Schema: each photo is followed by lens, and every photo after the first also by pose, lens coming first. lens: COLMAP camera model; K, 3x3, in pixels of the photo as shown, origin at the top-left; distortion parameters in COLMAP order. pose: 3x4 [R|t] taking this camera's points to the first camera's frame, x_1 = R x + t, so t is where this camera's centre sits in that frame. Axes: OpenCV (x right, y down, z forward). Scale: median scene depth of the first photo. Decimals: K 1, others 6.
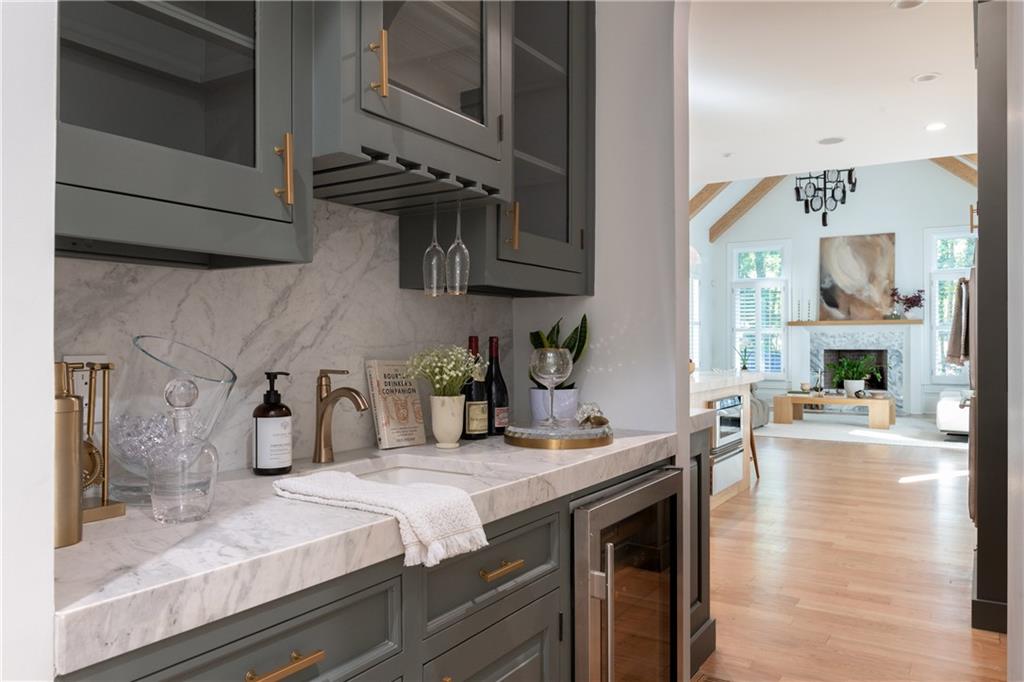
lens RADIAL K [[747.0, 0, 512.2], [0, 747.0, 342.2], [0, 0, 1]] dist [-0.004910, -0.001370]
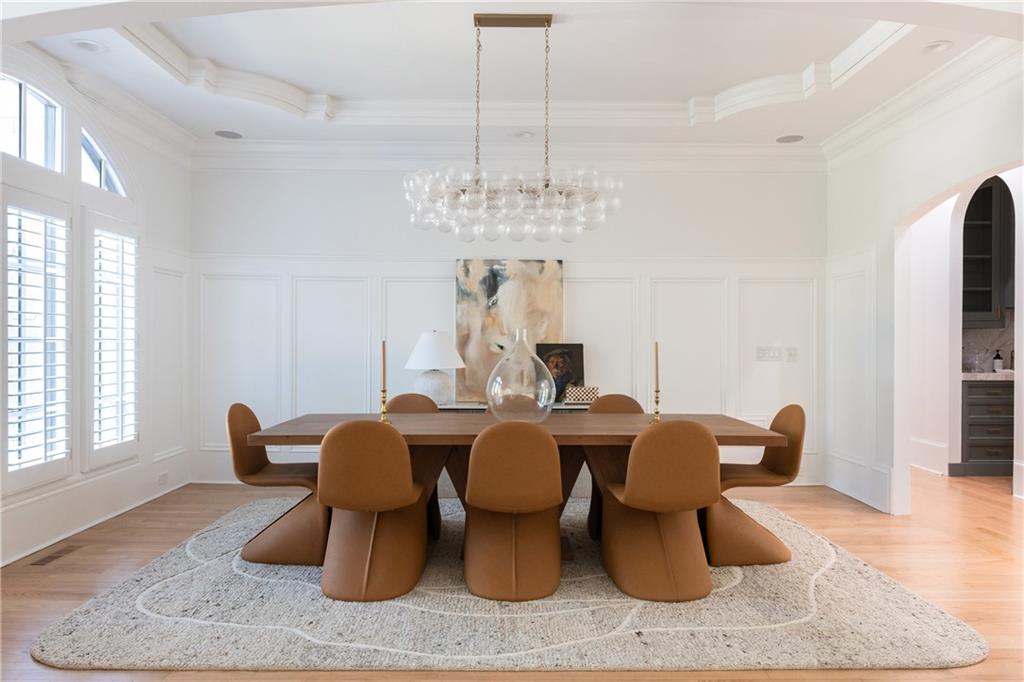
lens RADIAL K [[687.6, 0, 512.0], [0, 687.6, 342.3], [0, 0, 1]] dist [0.001708, 0.000130]
pose [[0.539343, -0.001023, -0.842086, 0.624316], [0.001563, 0.999999, -0.000214, -0.004570], [0.842085, -0.001201, 0.539344, -1.455434]]
